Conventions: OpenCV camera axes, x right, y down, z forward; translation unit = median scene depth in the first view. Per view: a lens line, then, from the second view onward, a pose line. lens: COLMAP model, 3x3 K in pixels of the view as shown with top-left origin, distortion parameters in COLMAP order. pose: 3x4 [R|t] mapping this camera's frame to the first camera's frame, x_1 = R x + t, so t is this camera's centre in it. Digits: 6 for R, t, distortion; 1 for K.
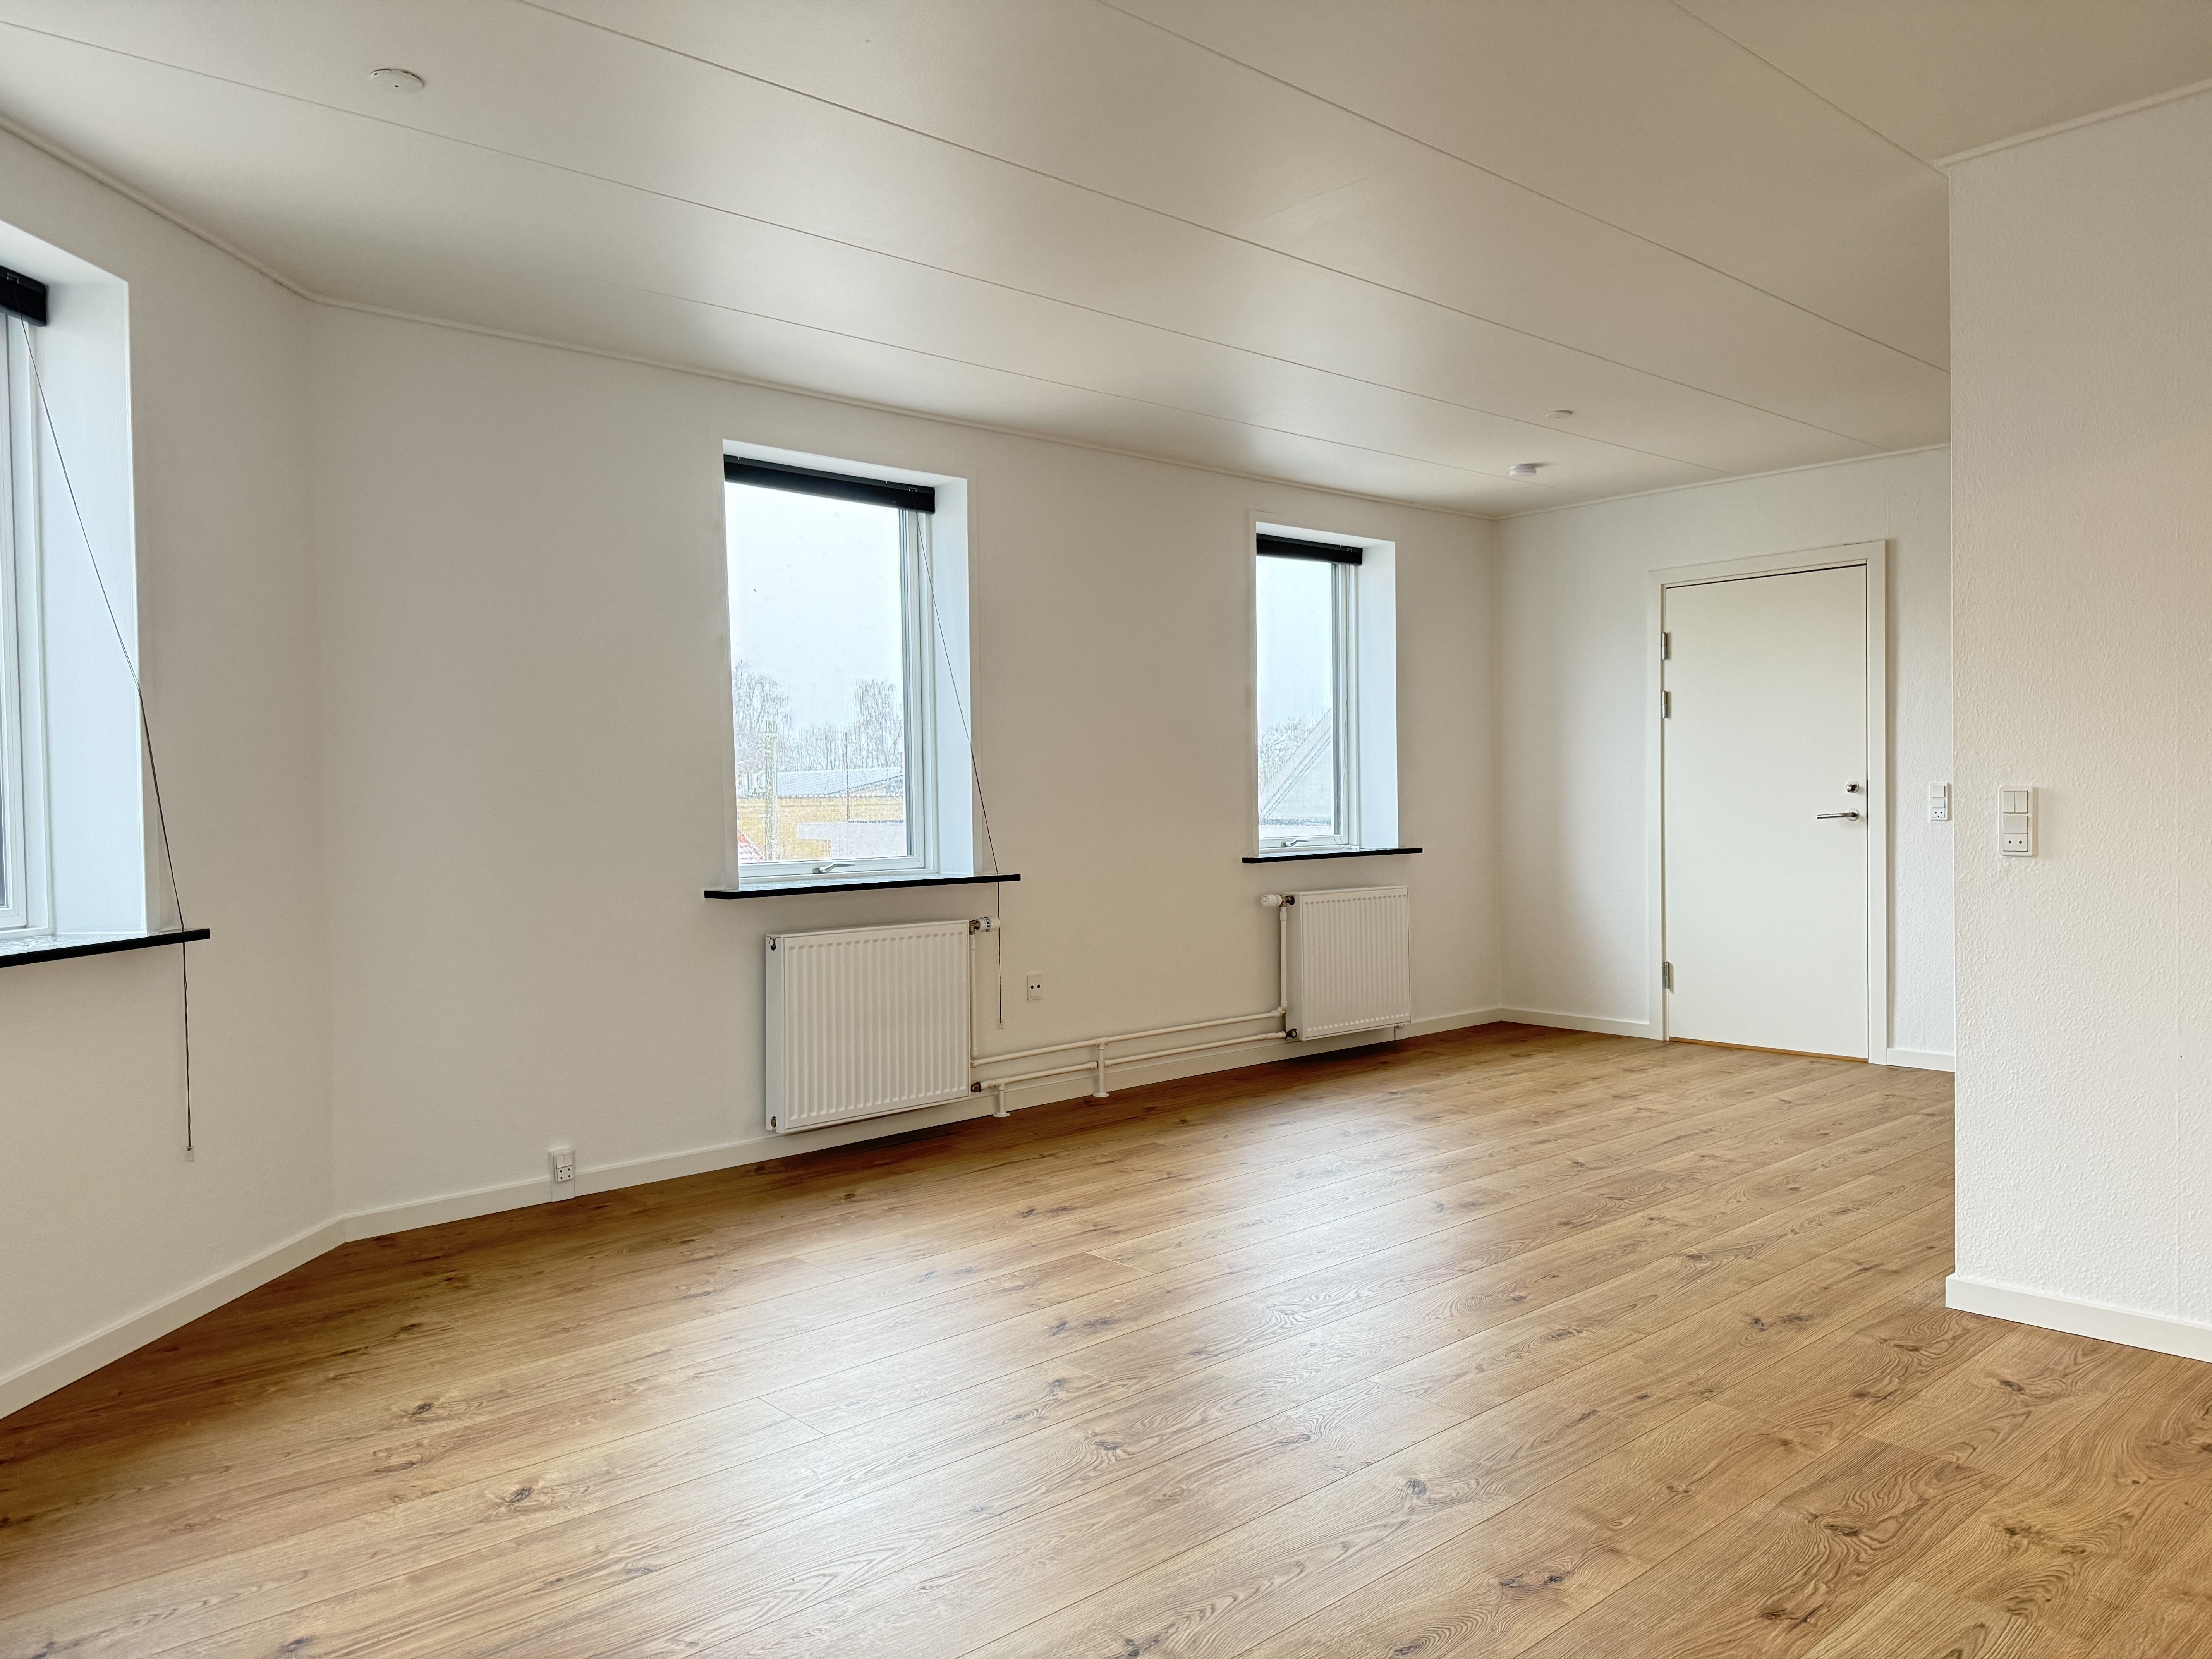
lens RADIAL K [[1549.6, 0, 1096.0], [0, 1549.6, 840.7], [0, 0, 1]] dist [0.029765, -0.050907]
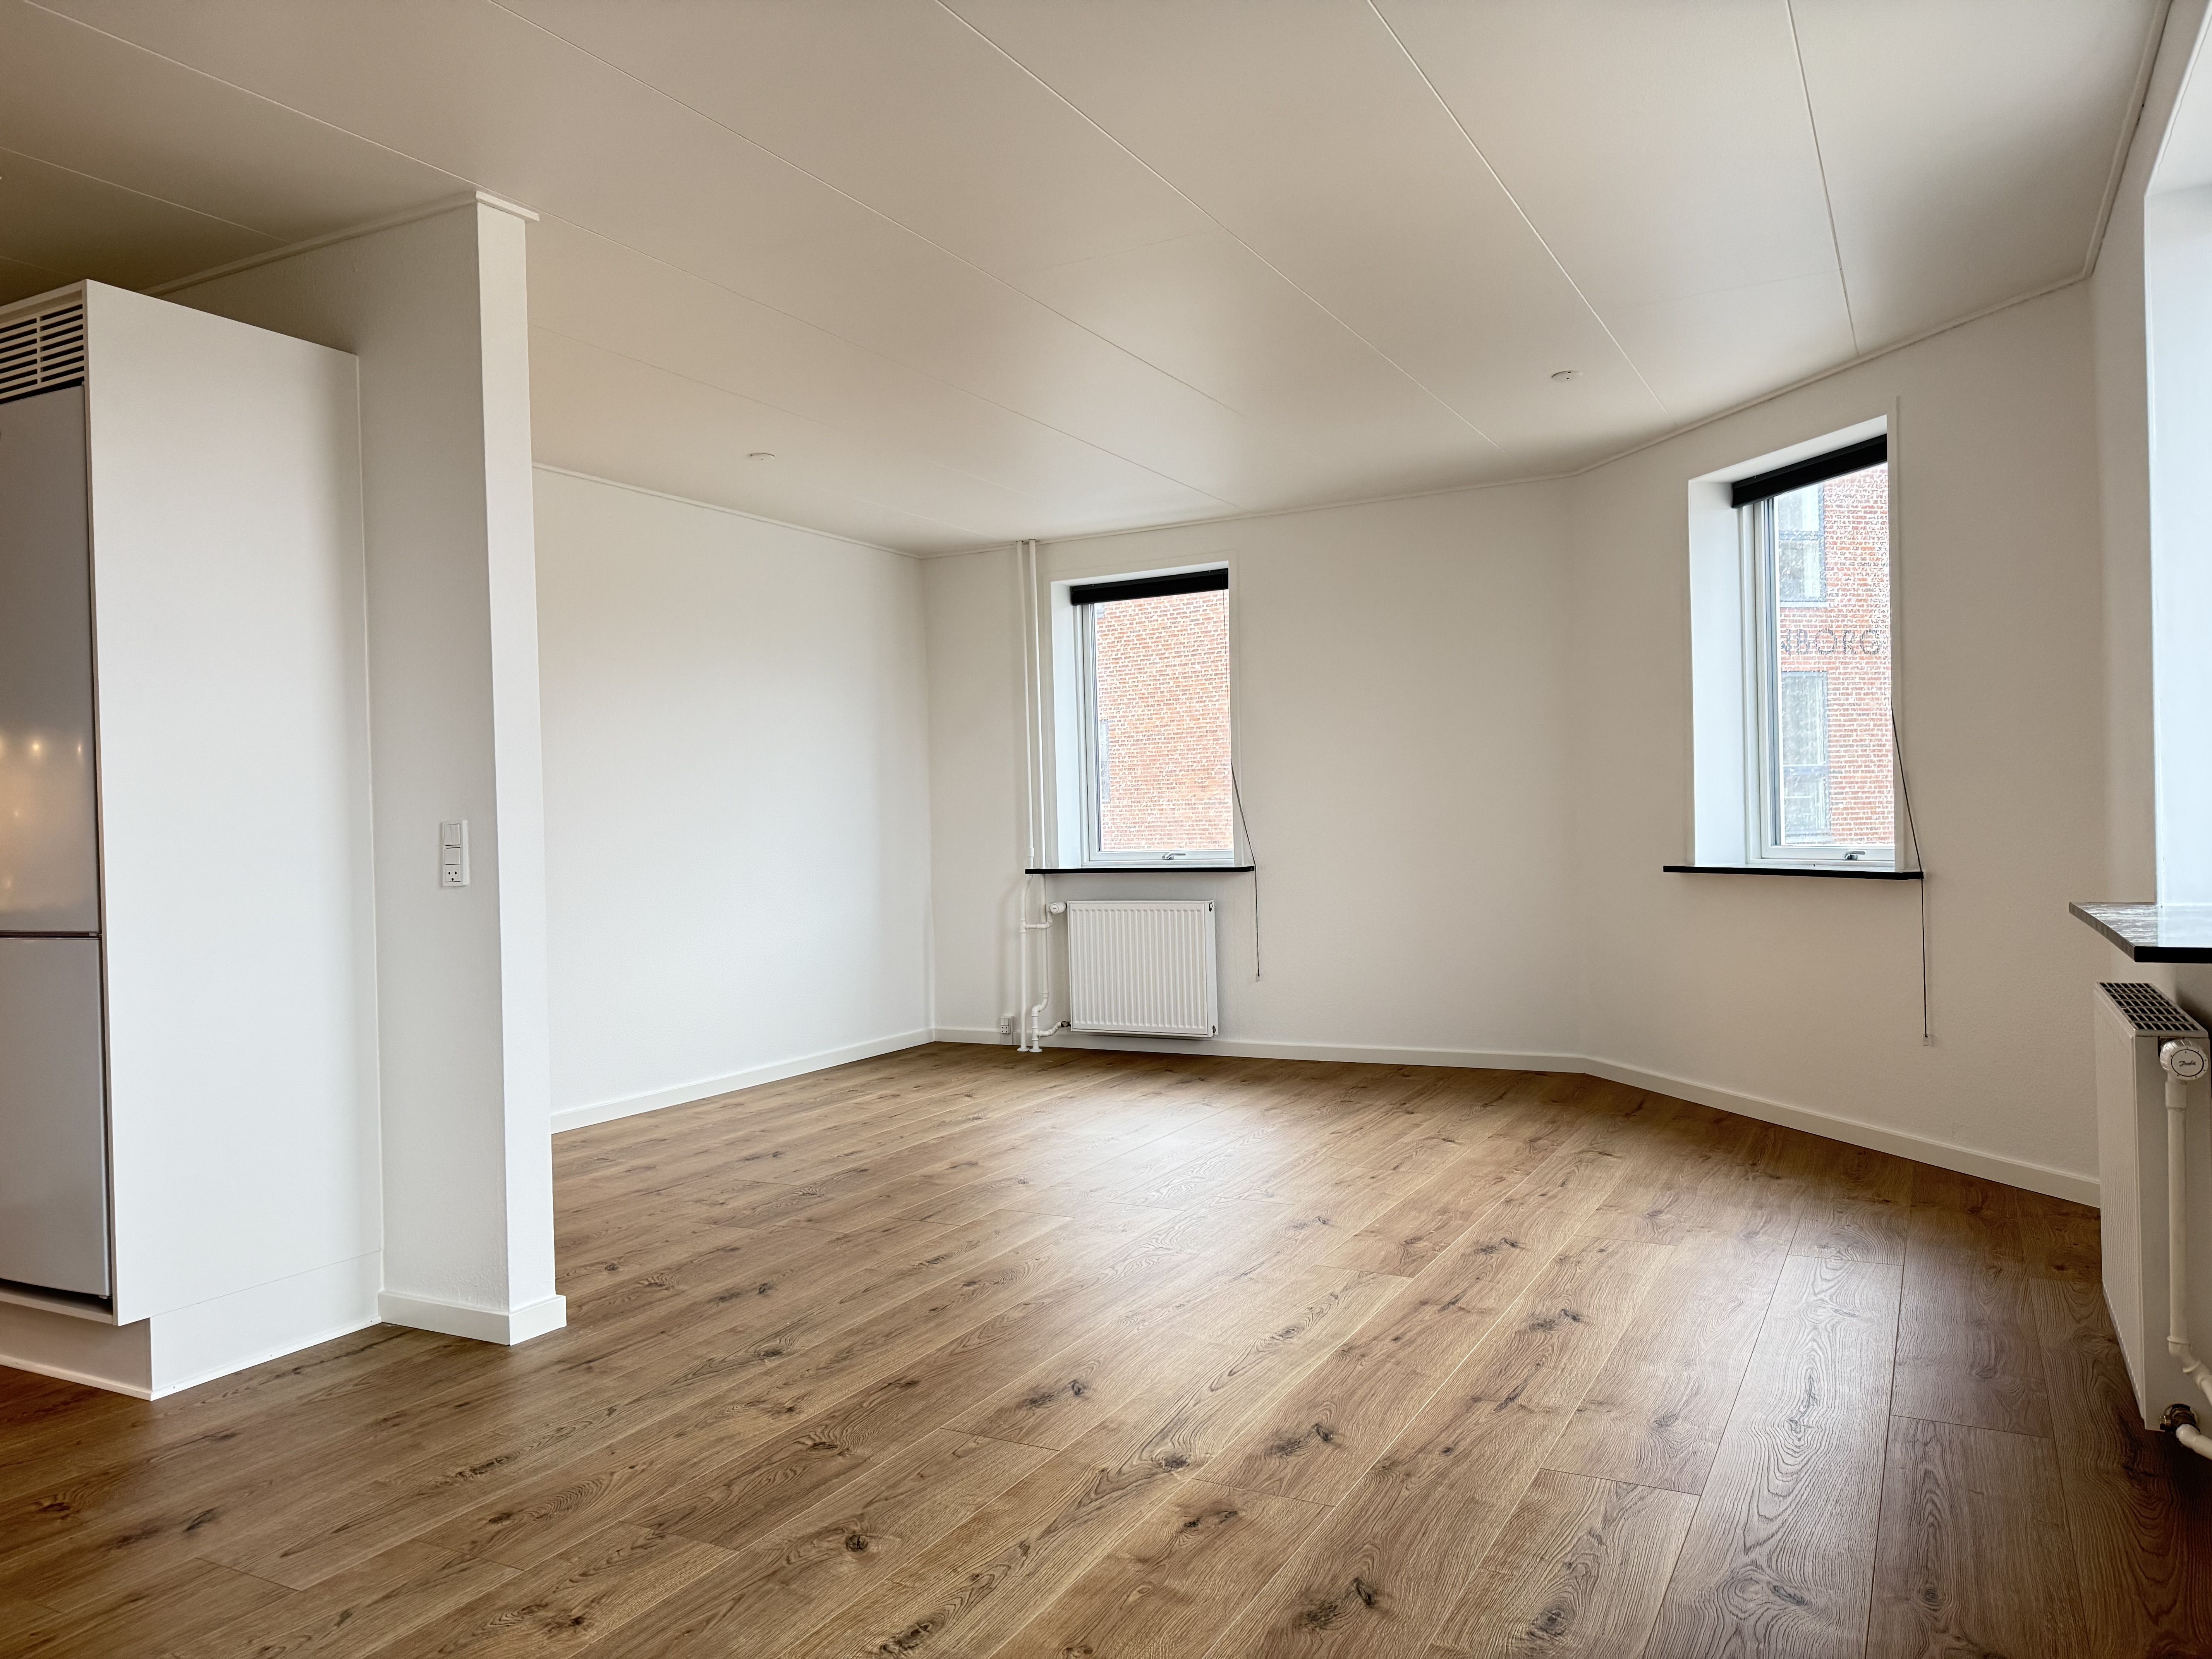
lens RADIAL K [[1549.6, 0, 1095.3], [0, 1549.6, 814.2], [0, 0, 1]] dist [0.029765, -0.050907]
pose [[-0.939094, 0.041327, -0.341167, 0.543642], [0.034120, 0.999050, 0.027101, -0.052525], [0.341963, 0.013810, -0.939612, 2.034554]]
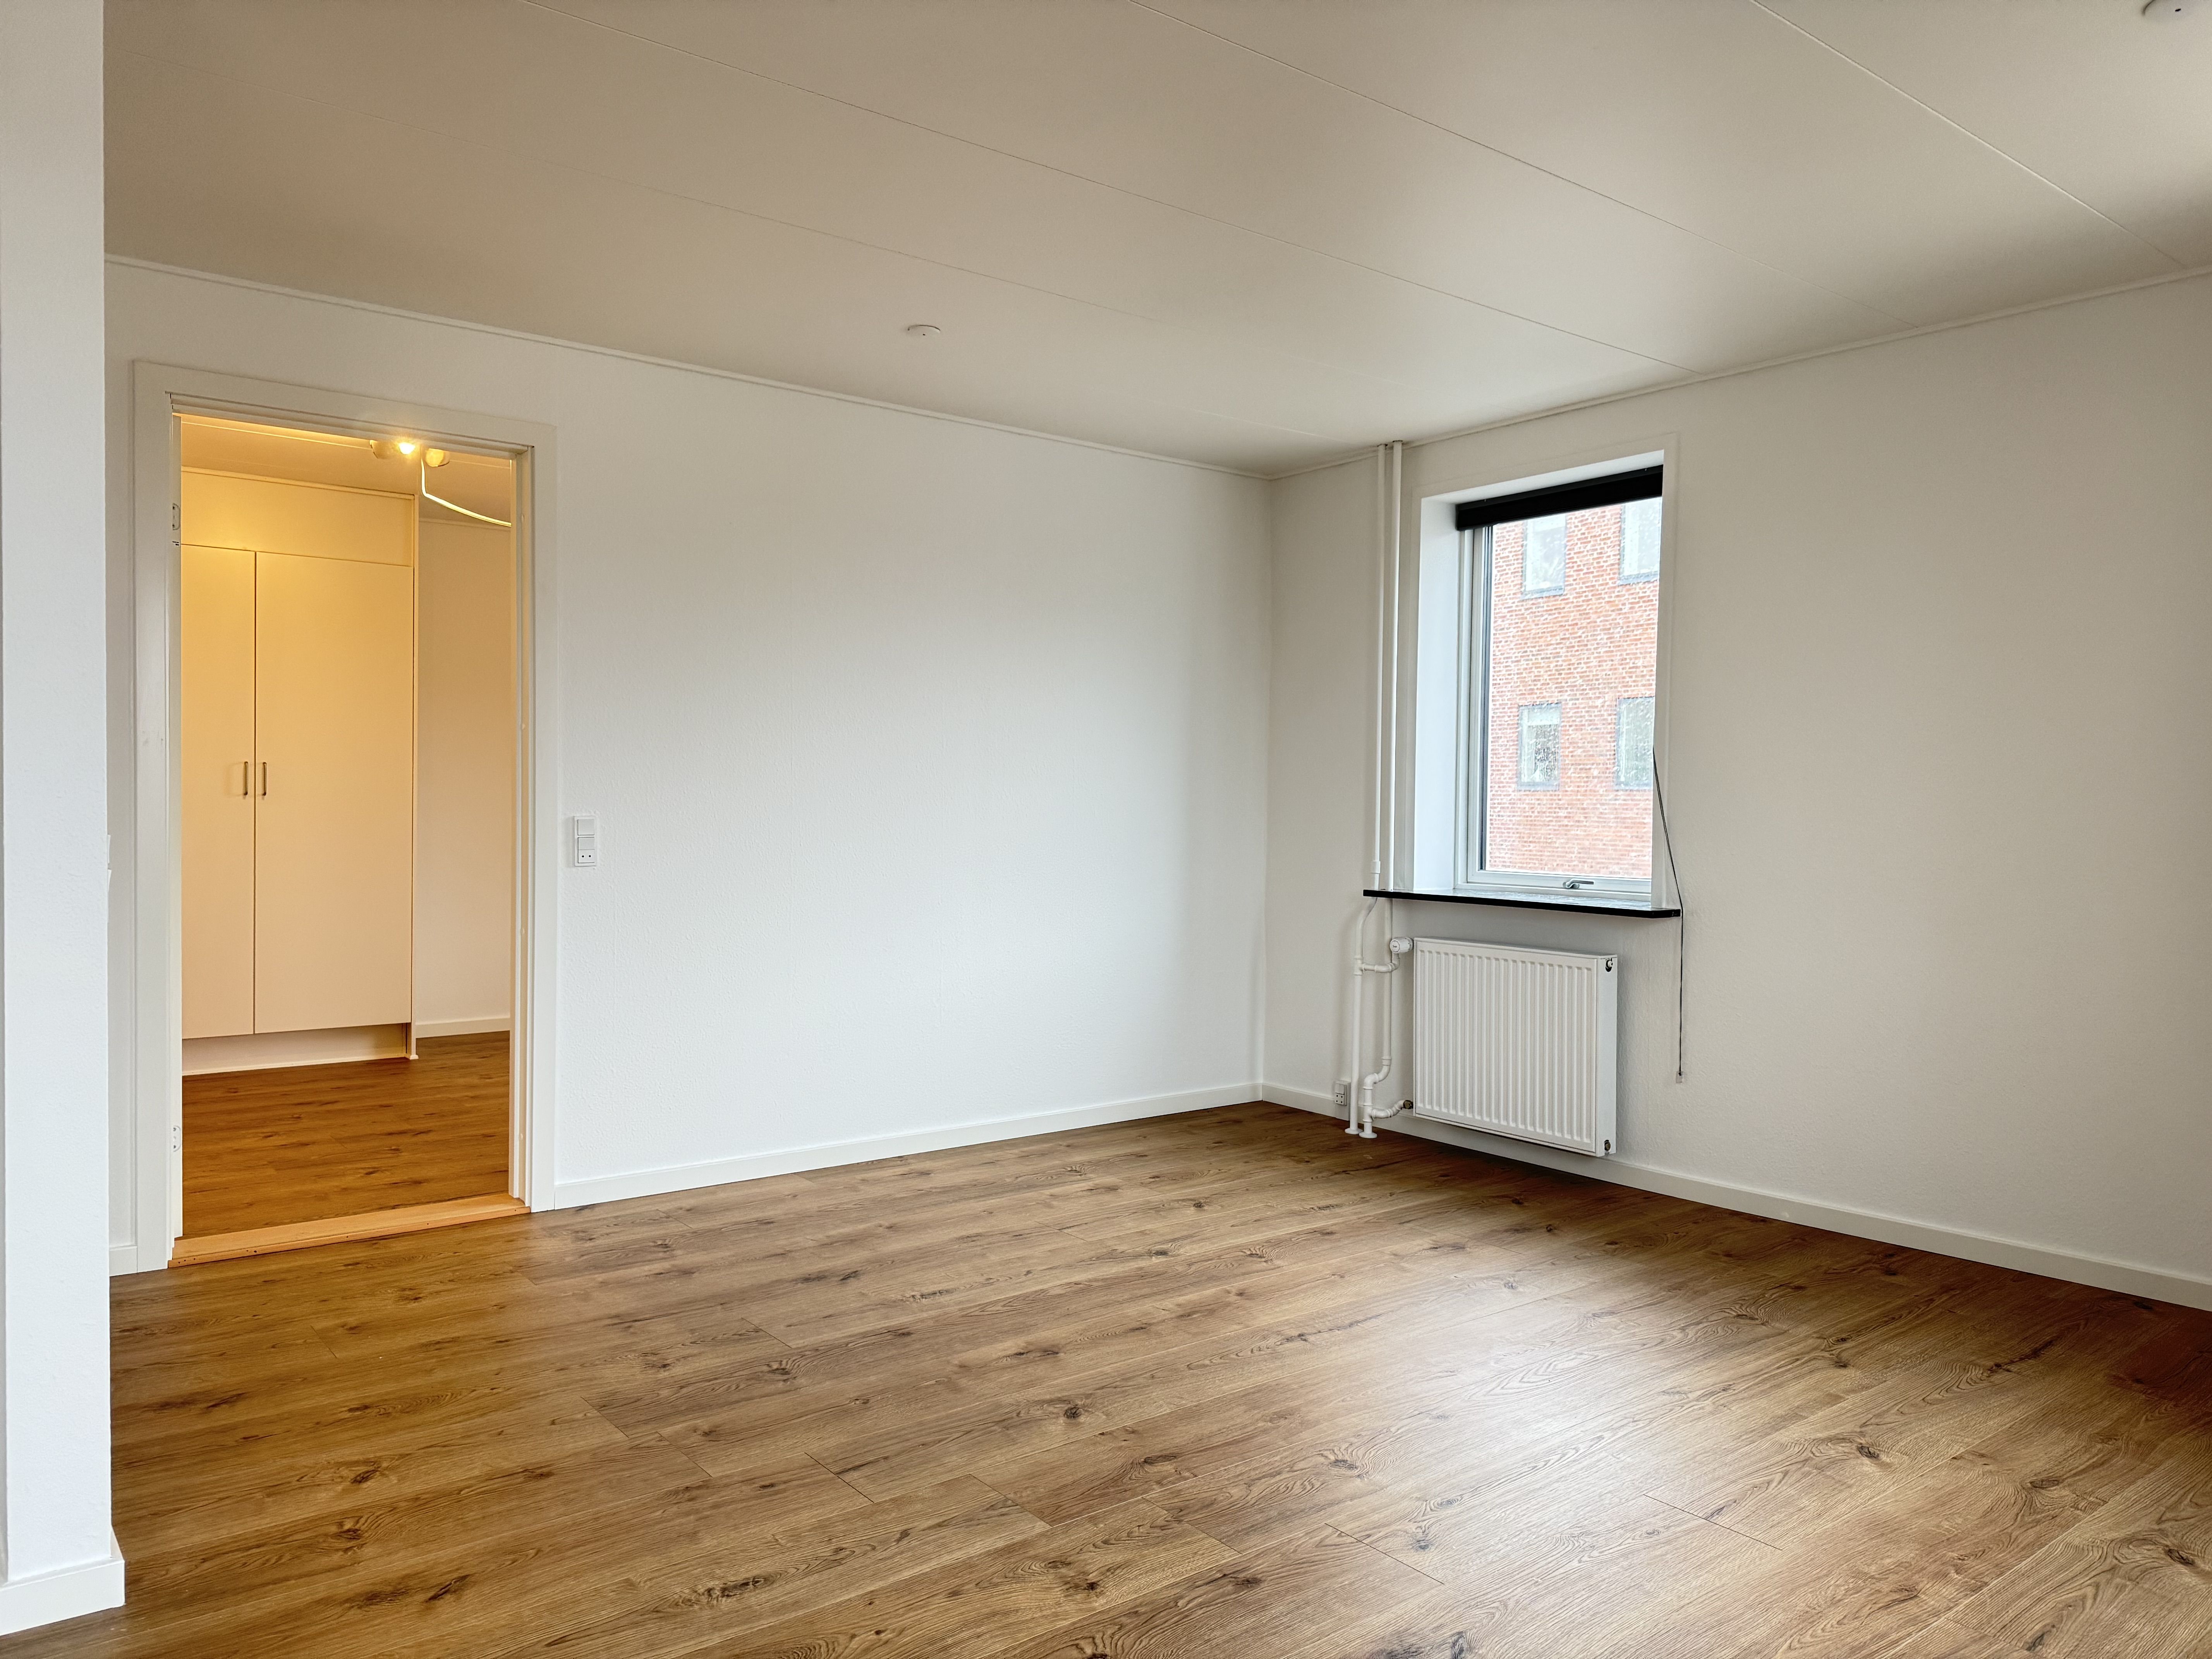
lens RADIAL K [[1549.6, 0, 1083.4], [0, 1549.6, 828.6], [0, 0, 1]] dist [0.029765, -0.050907]
pose [[-0.997610, 0.004619, 0.068948, 0.083983], [0.007913, 0.998837, 0.047571, -0.062488], [-0.068648, 0.048003, -0.996485, 1.587939]]
